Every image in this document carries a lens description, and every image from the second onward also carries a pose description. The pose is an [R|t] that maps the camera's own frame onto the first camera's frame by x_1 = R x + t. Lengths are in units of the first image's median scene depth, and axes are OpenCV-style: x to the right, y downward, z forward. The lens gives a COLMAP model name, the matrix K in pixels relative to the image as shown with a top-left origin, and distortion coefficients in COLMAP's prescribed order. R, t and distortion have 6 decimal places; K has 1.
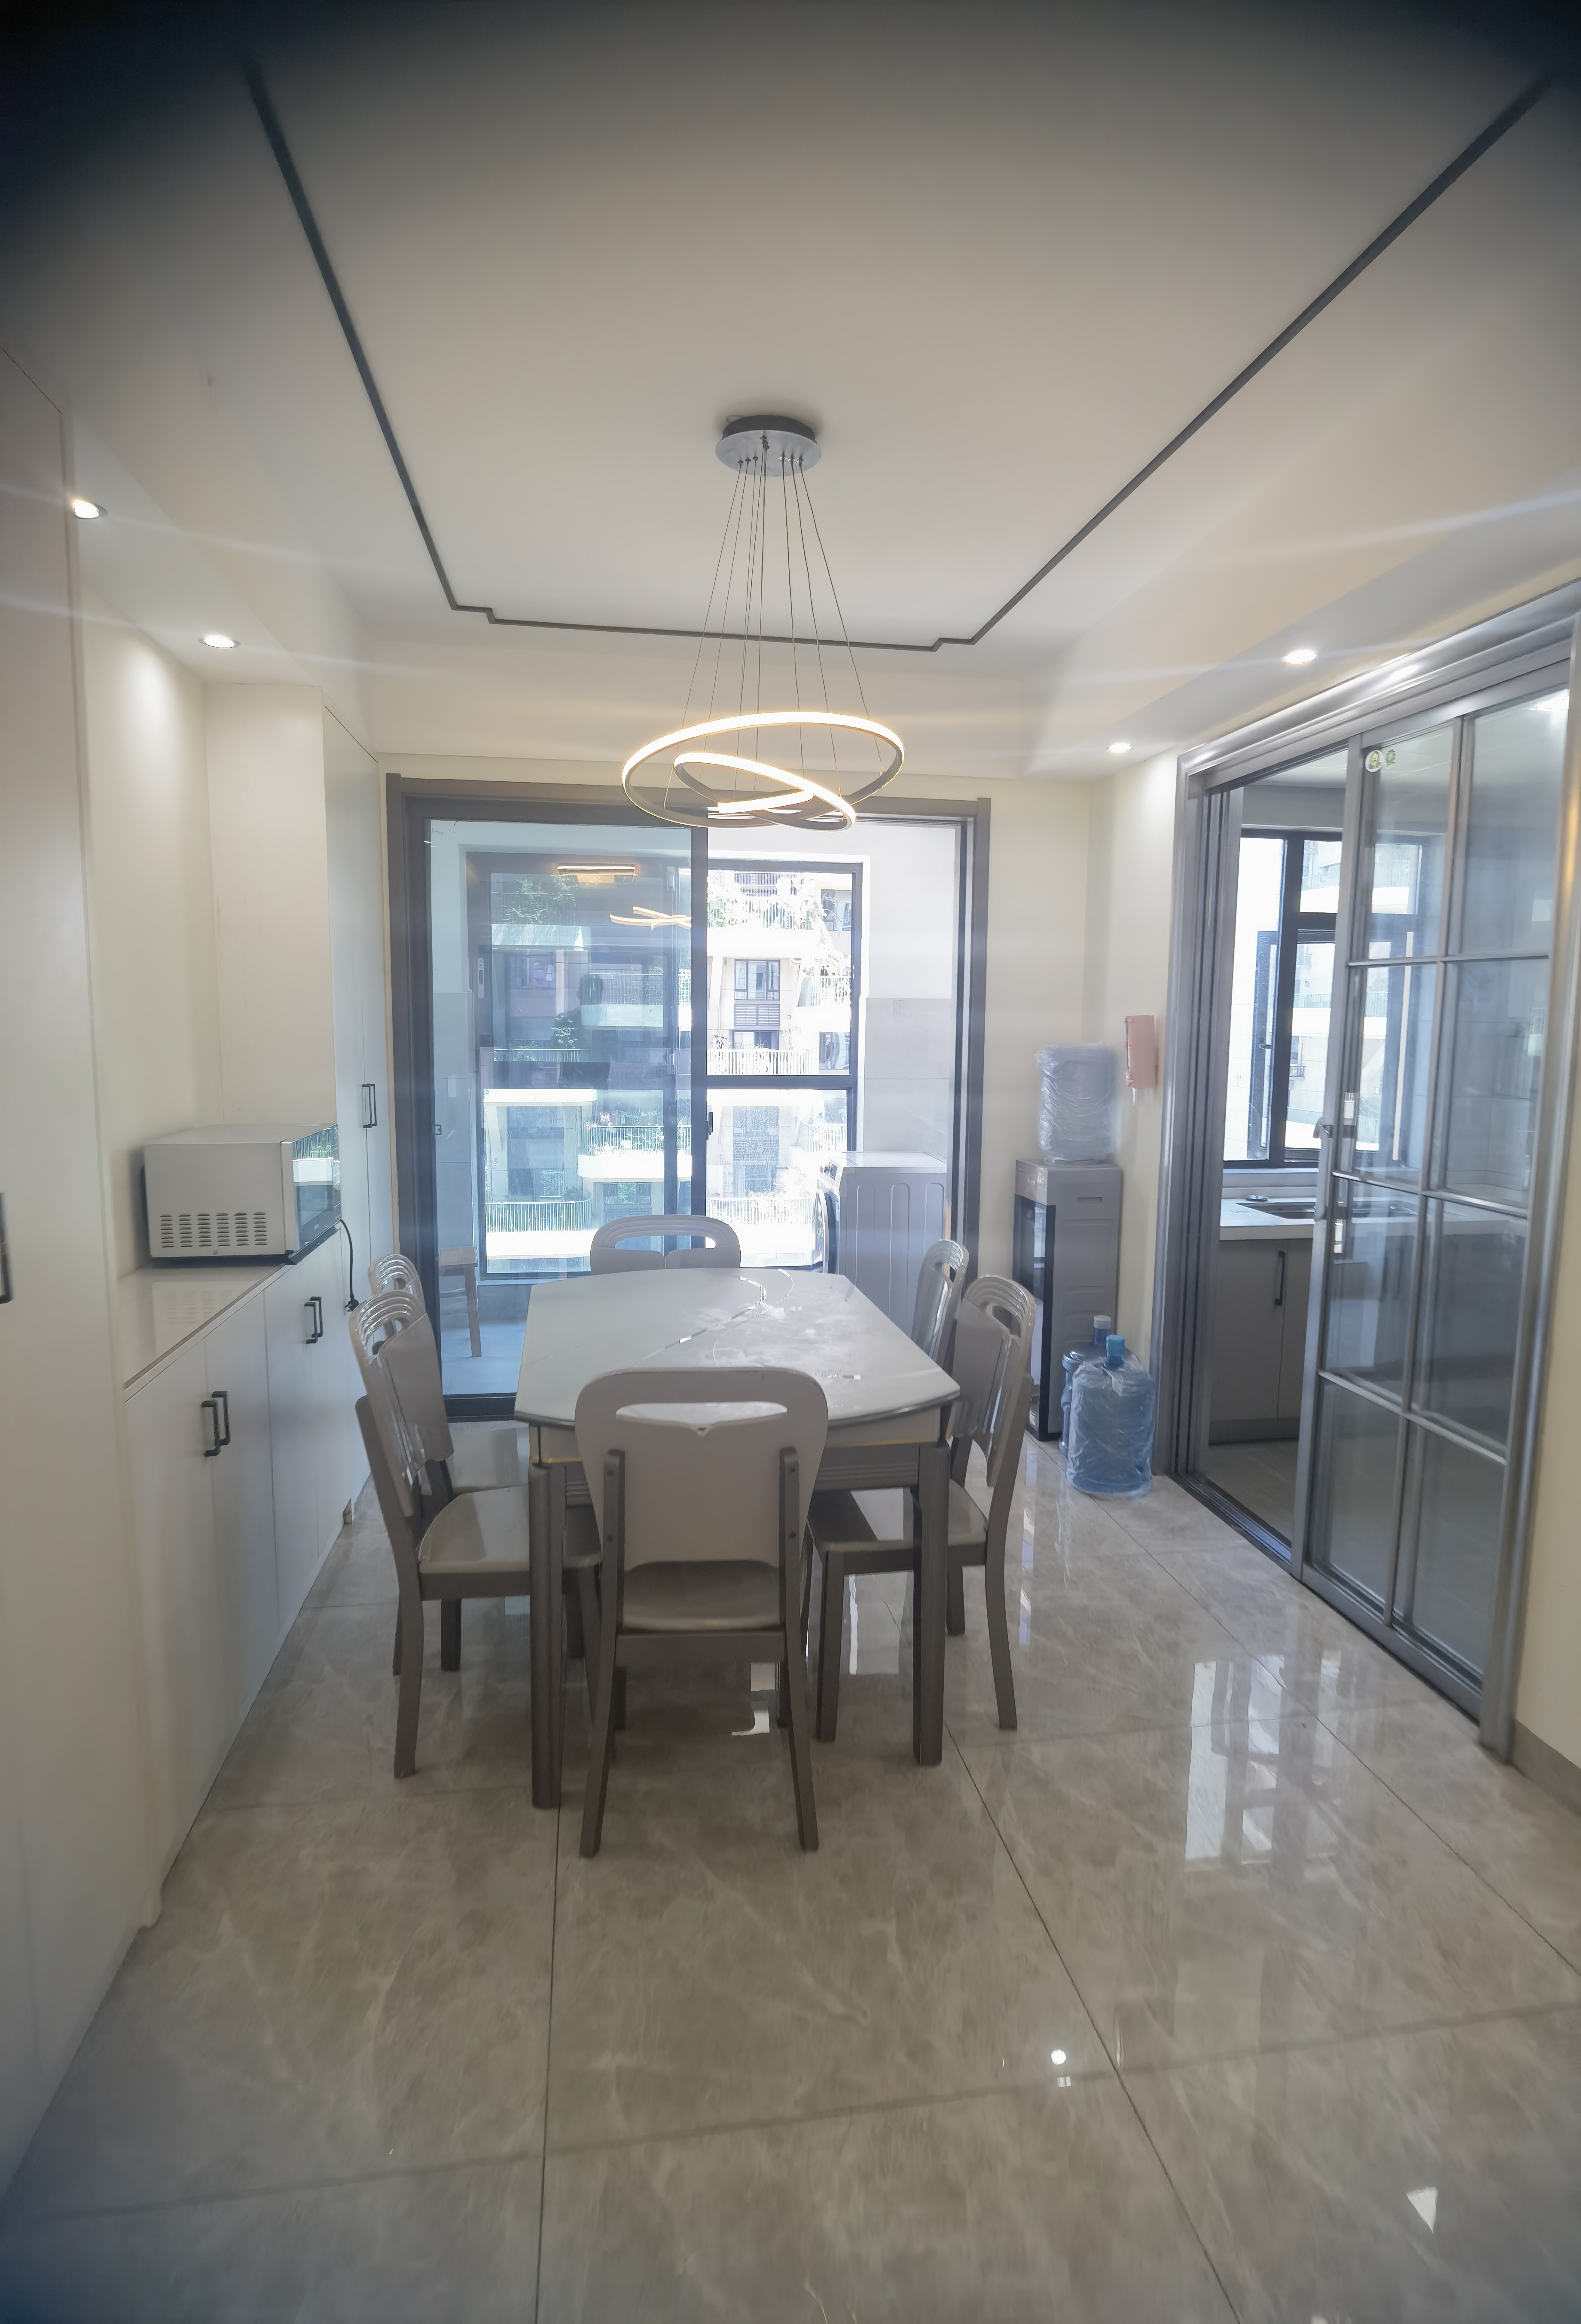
lens RADIAL K [[1218.6, 0, 790.5], [0, 1218.6, 1162.0], [0, 0, 1]] dist [-0.001290, -0.000636]
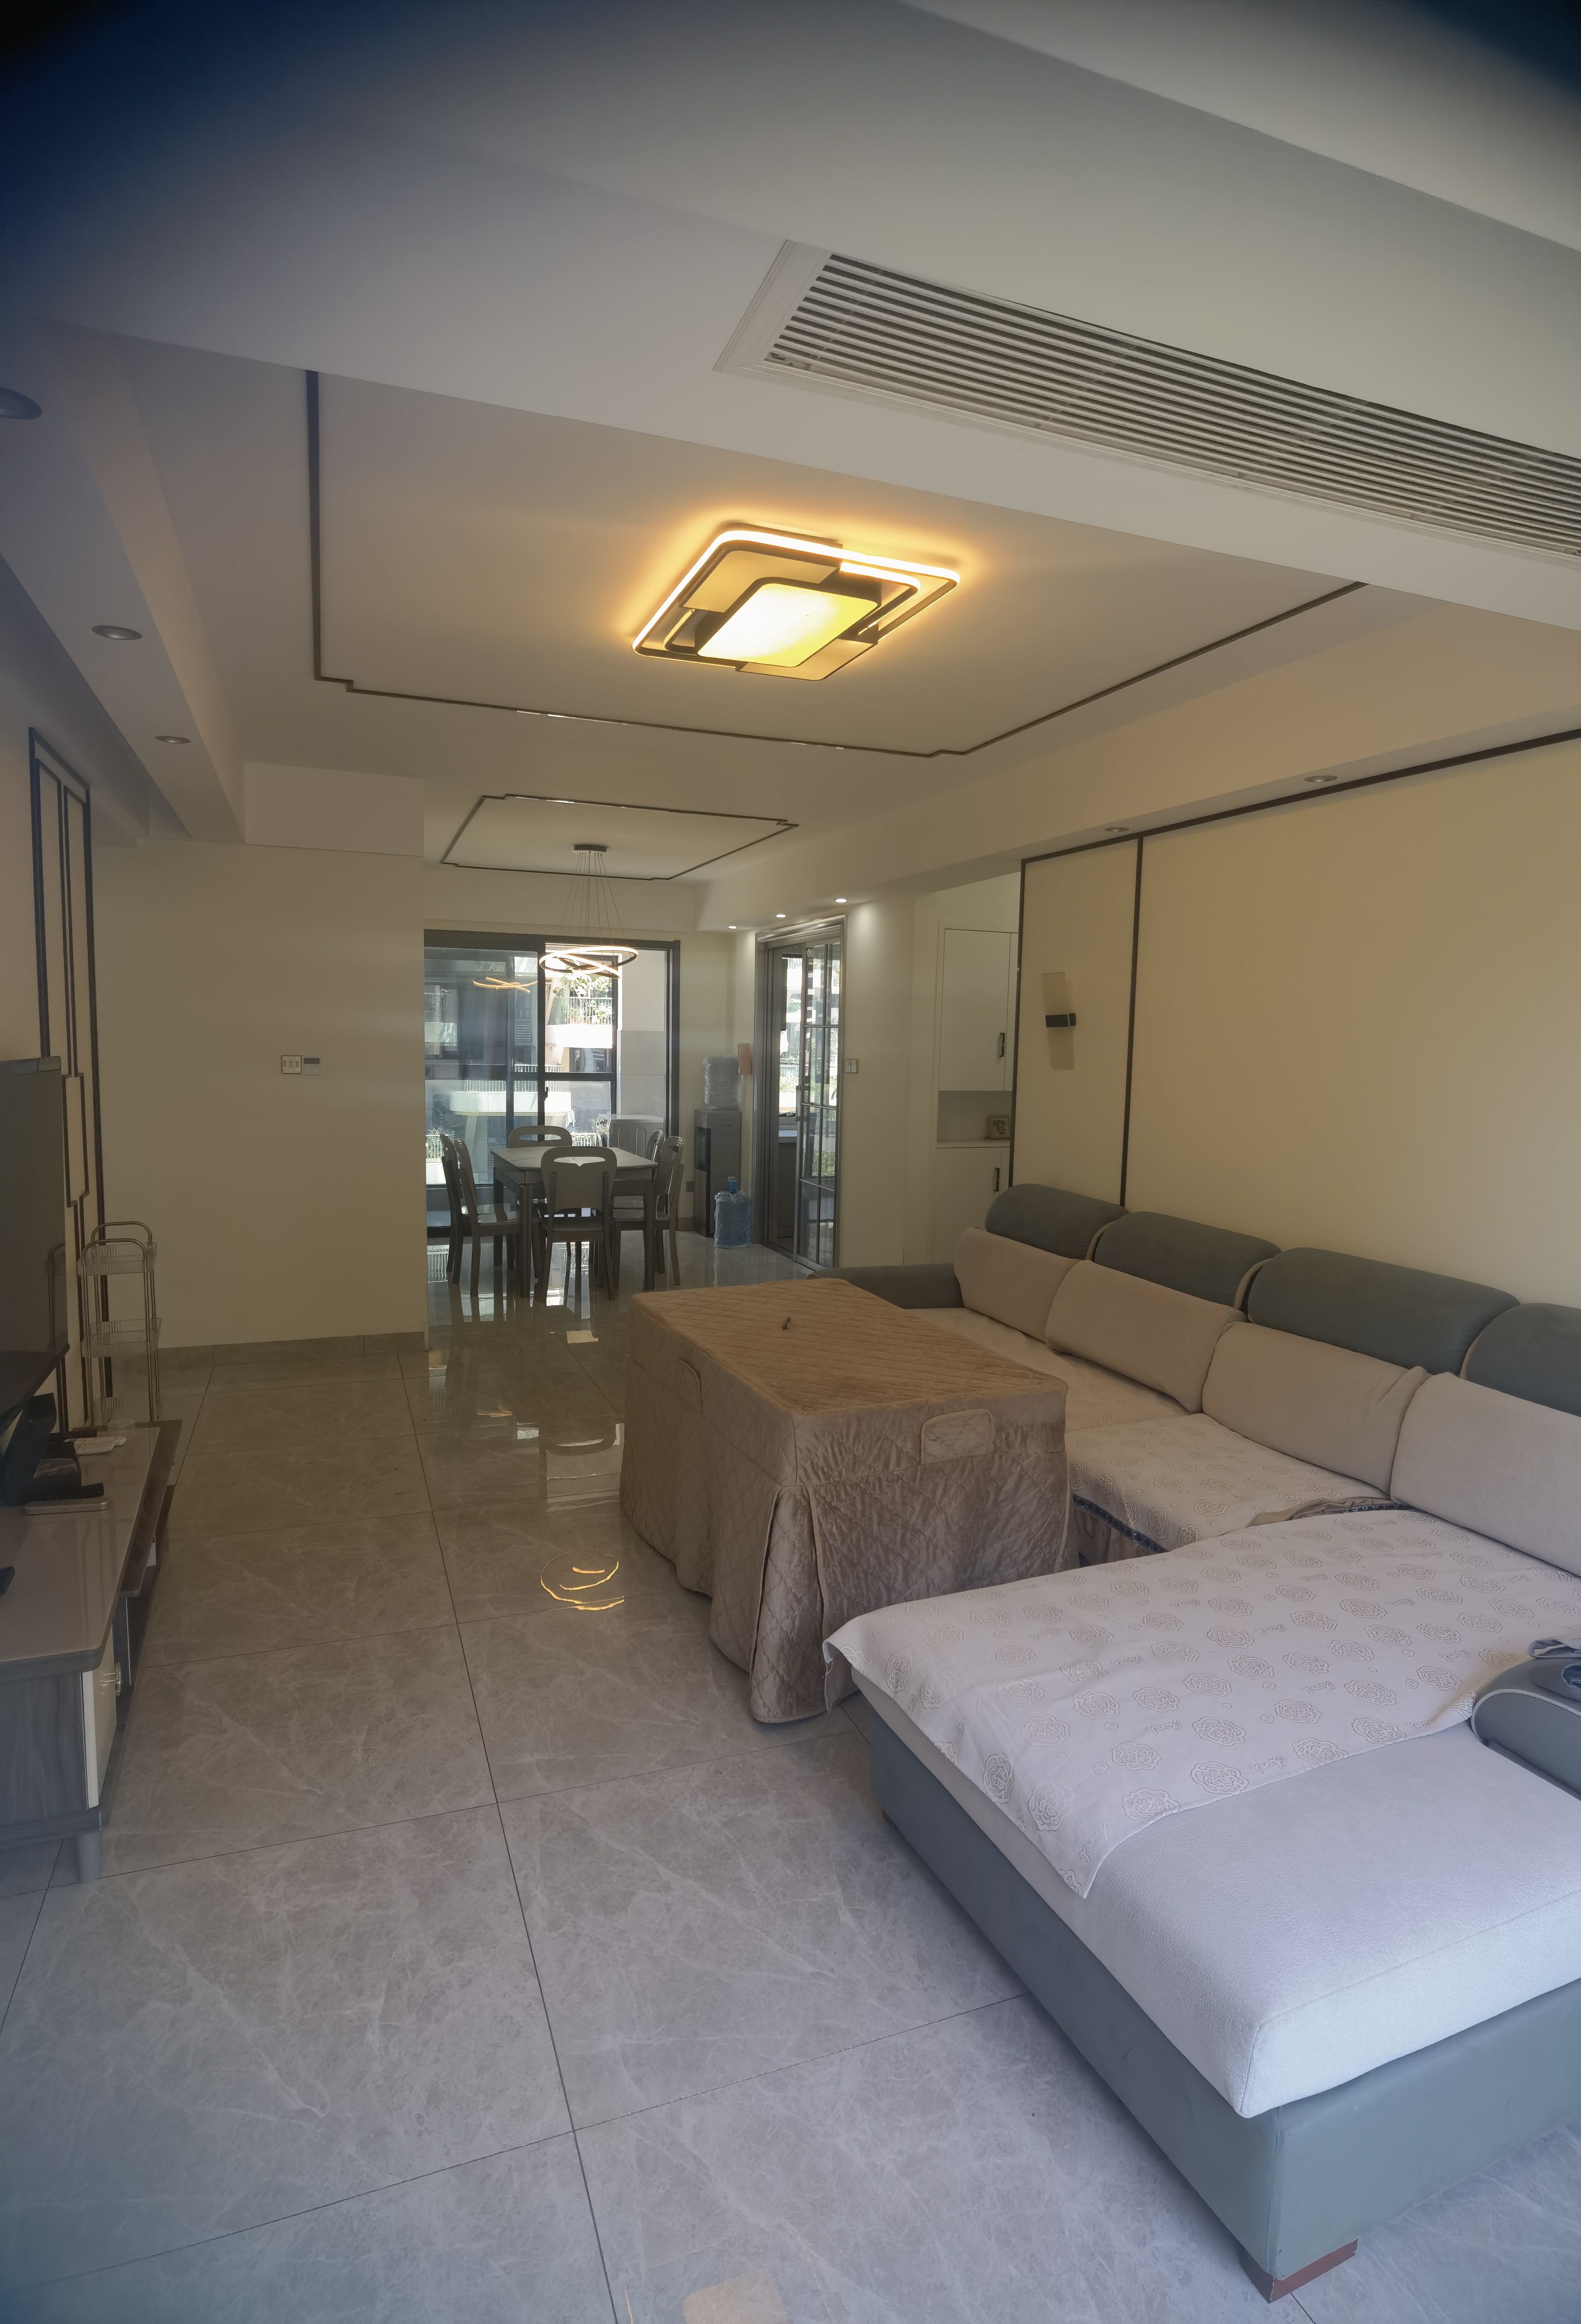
lens RADIAL K [[1218.6, 0, 790.5], [0, 1218.6, 1162.0], [0, 0, 1]] dist [-0.001290, -0.000636]
pose [[0.978419, -0.007339, 0.206500, -0.096002], [0.010290, 0.999860, -0.013220, 0.126981], [-0.206374, 0.015060, 0.978357, -1.167177]]
